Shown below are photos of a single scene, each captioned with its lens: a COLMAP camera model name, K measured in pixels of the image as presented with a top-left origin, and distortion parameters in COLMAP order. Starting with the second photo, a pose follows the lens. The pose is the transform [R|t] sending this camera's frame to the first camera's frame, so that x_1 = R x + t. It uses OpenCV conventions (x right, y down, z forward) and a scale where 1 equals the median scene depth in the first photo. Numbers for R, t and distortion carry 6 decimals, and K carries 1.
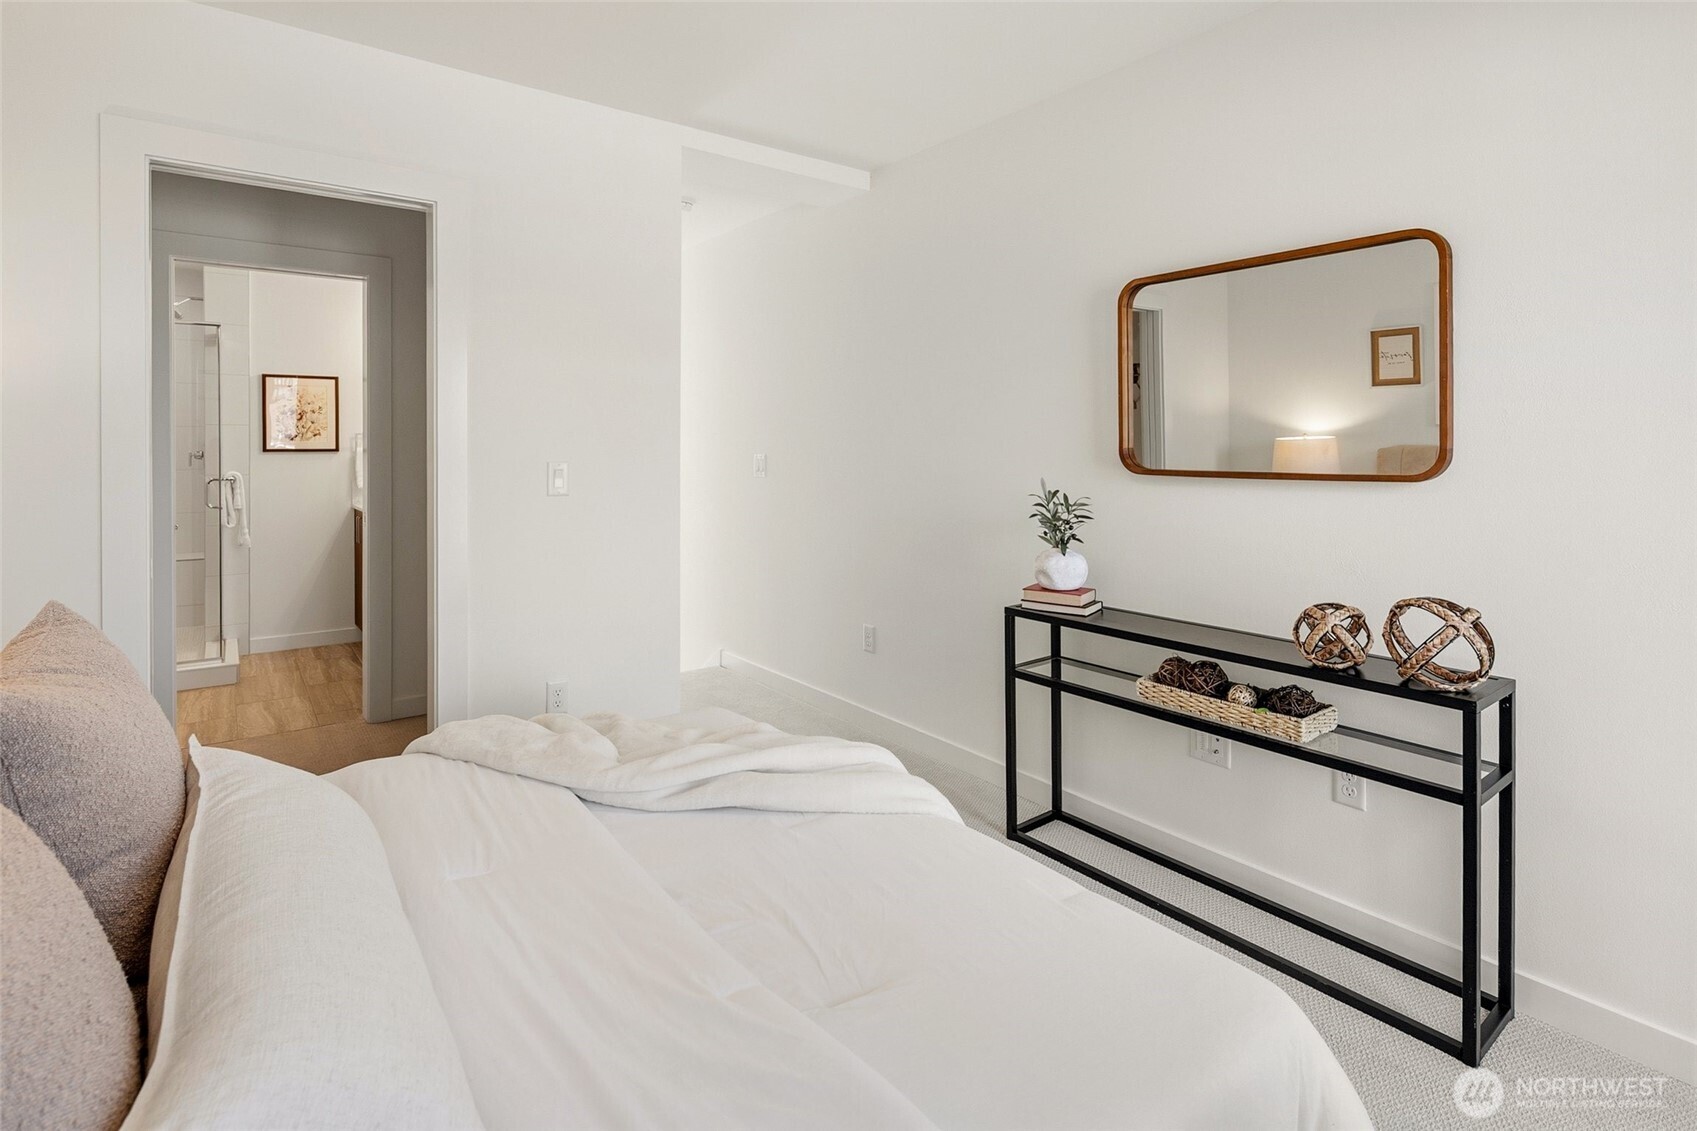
lens RADIAL K [[828.5, 0, 854.5], [0, 828.5, 450.6], [0, 0, 1]] dist [0.005692, -0.005845]
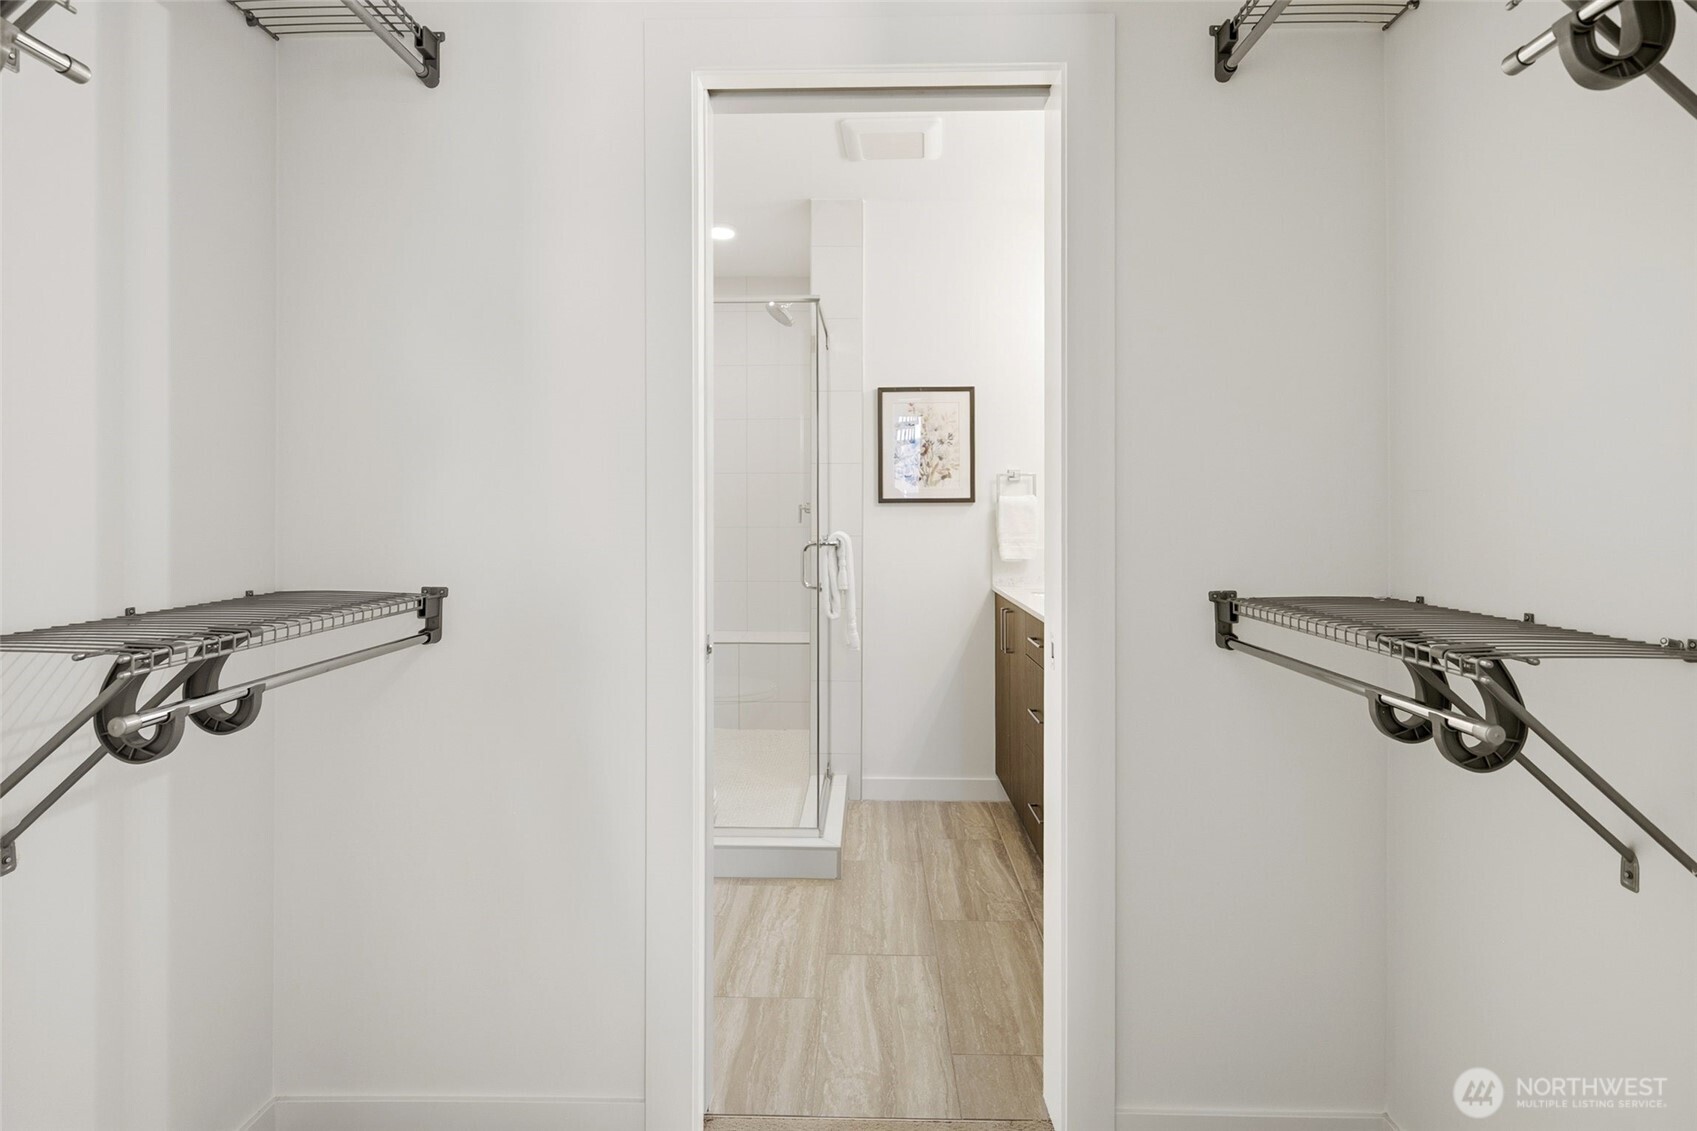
lens RADIAL K [[828.5, 0, 838.1], [0, 828.5, 503.9], [0, 0, 1]] dist [0.005692, -0.005845]
pose [[0.770182, -0.002714, -0.637819, -0.313161], [-0.002784, 0.999967, -0.007616, 0.007888], [0.637818, 0.007641, 0.770149, 0.467179]]
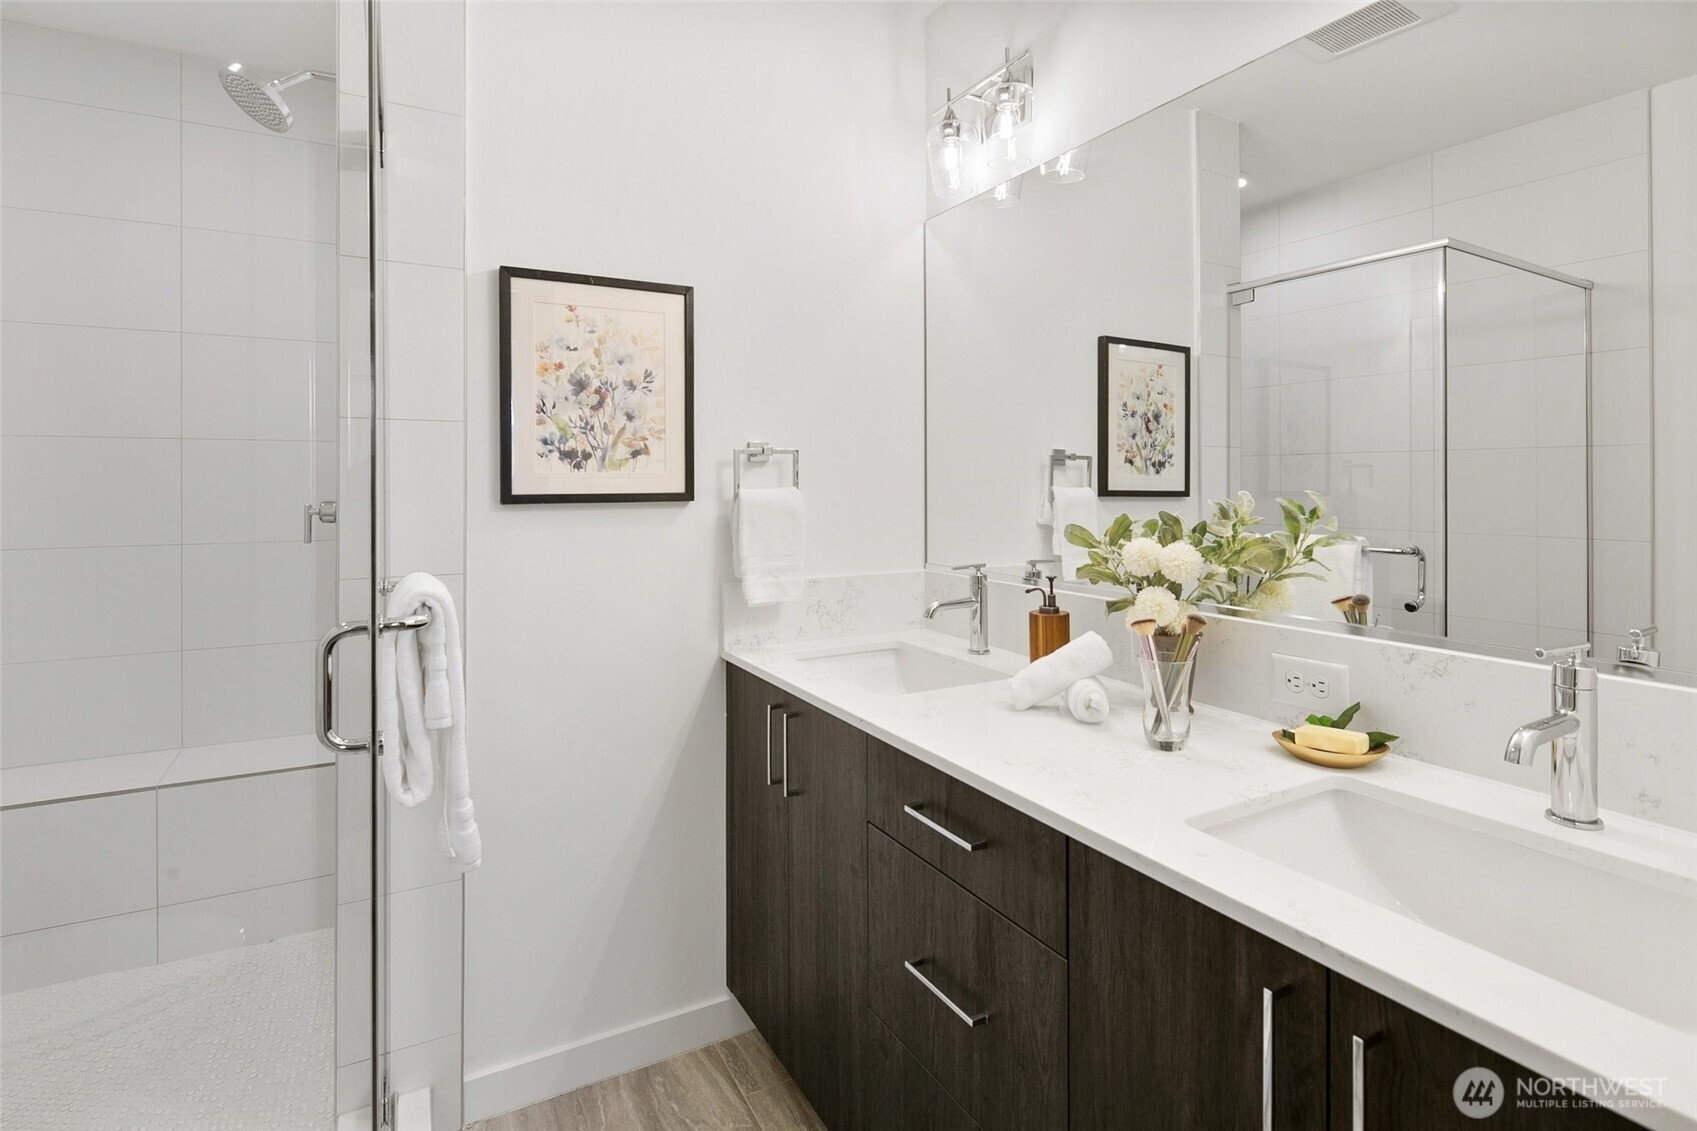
lens RADIAL K [[828.5, 0, 844.7], [0, 828.5, 479.3], [0, 0, 1]] dist [0.005692, -0.005845]
pose [[0.987497, -0.003413, -0.157598, -0.537145], [0.001982, 0.999955, -0.009240, -0.004925], [0.157623, 0.008812, 0.987460, 0.710127]]
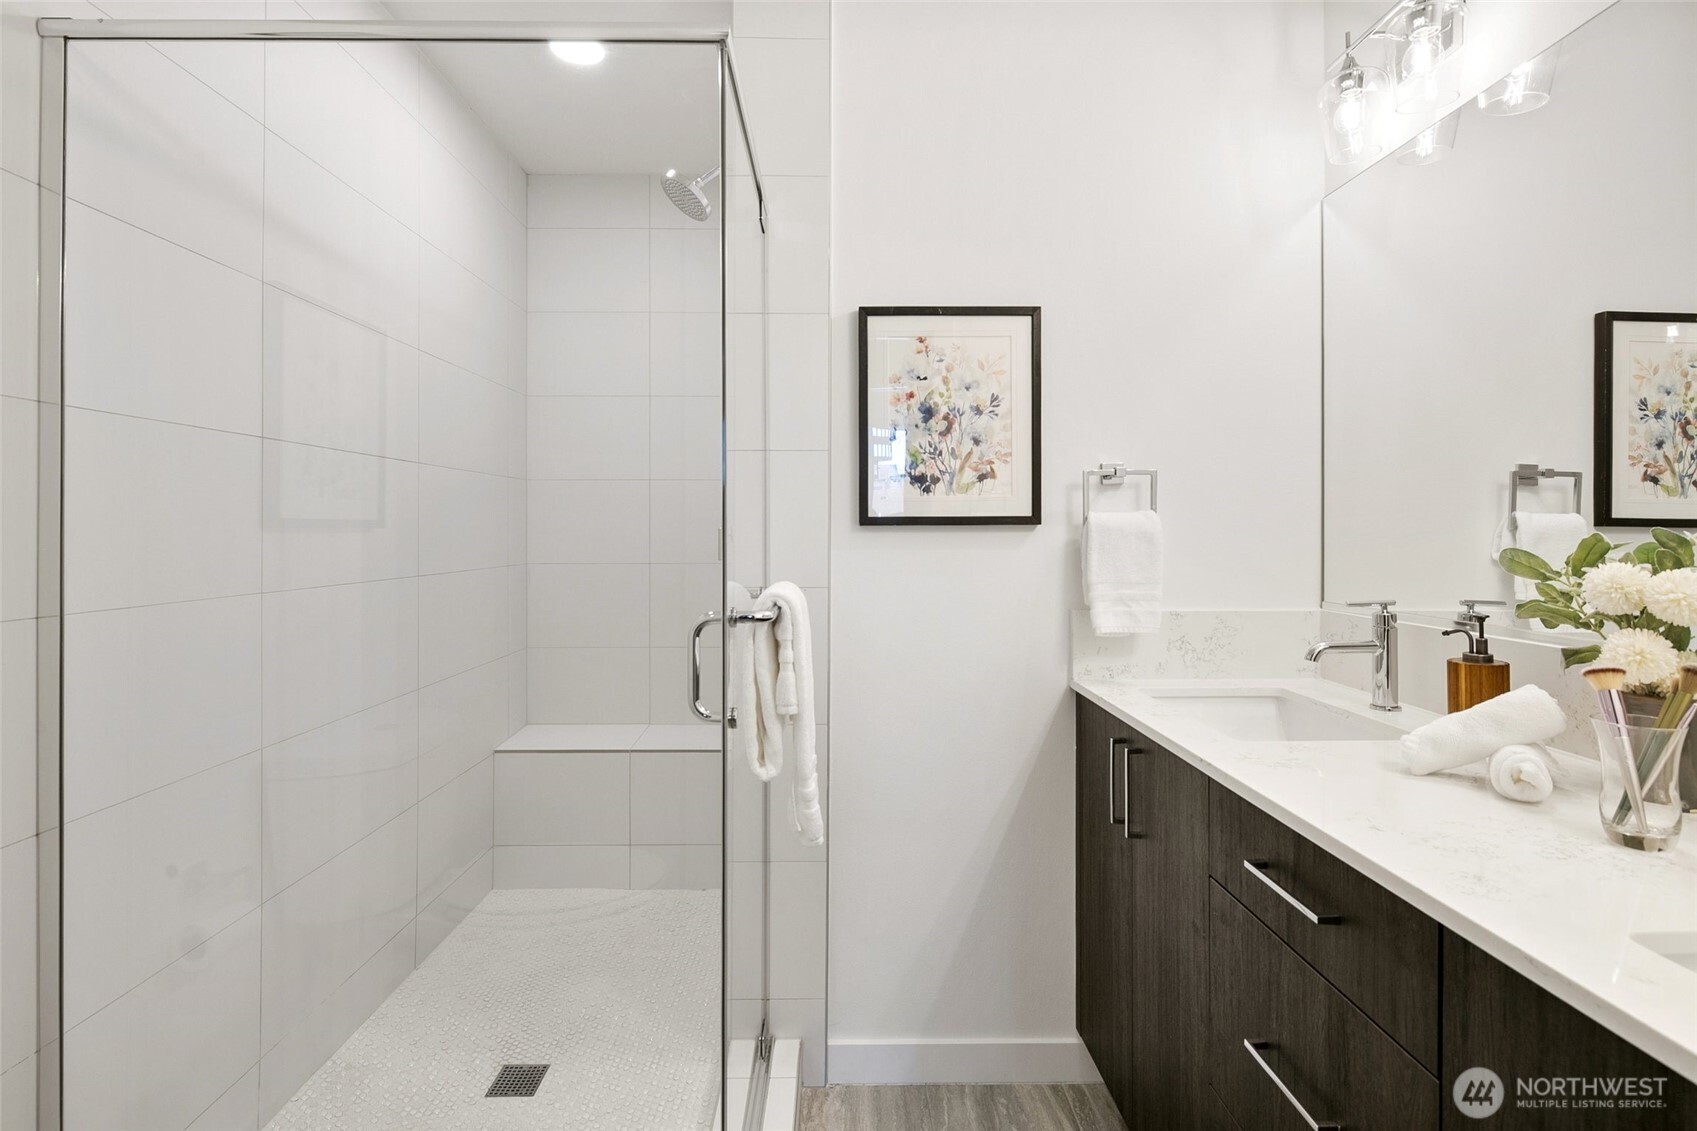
lens RADIAL K [[828.5, 0, 845.2], [0, 828.5, 528.8], [0, 0, 1]] dist [0.005692, -0.005845]
pose [[0.801183, -0.000828, -0.598420, -0.513351], [-0.004121, 0.999968, -0.006901, 0.005877], [0.598406, 0.007995, 0.801153, 0.722851]]
